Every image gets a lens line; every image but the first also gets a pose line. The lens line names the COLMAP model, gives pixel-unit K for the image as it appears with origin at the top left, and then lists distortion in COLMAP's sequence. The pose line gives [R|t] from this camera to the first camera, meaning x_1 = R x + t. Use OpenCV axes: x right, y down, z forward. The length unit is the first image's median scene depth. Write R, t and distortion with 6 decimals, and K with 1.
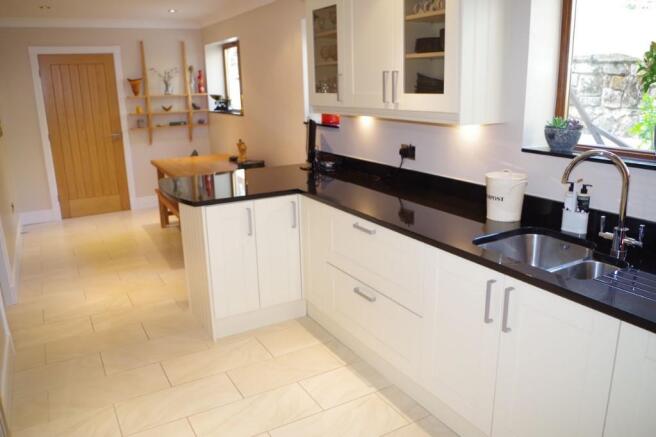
lens RADIAL K [[518.5, 0, 335.6], [0, 518.5, 220.3], [0, 0, 1]] dist [-0.092653, 0.050358]
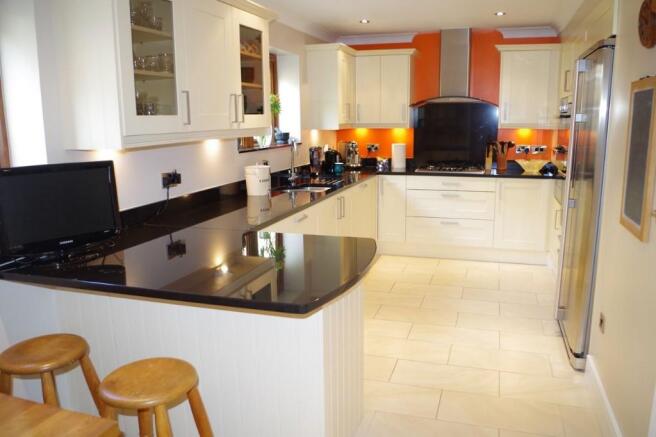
lens RADIAL K [[518.5, 0, 335.6], [0, 518.5, 220.3], [0, 0, 1]] dist [-0.092653, 0.050358]
pose [[-0.662573, -0.118249, 0.739604, -0.760602], [0.217615, 0.914470, 0.341157, -0.320321], [-0.716688, 0.386990, -0.580170, 1.367354]]
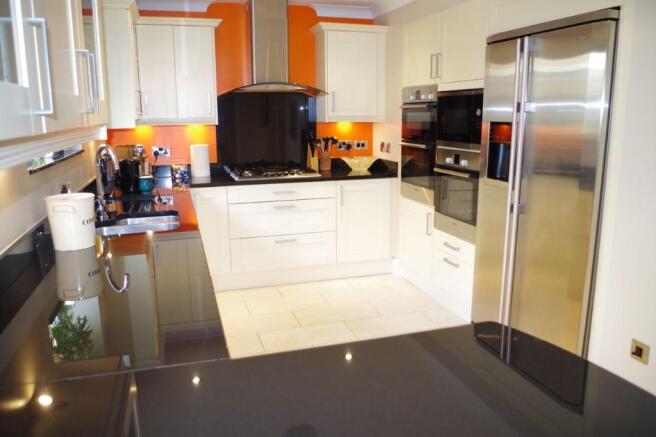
lens RADIAL K [[518.5, 0, 335.6], [0, 518.5, 220.3], [0, 0, 1]] dist [-0.092653, 0.050358]
pose [[-0.972449, -0.018998, 0.232342, -0.239087], [0.087793, 0.893446, 0.440506, -0.293569], [-0.215954, 0.448768, -0.867163, 1.260366]]
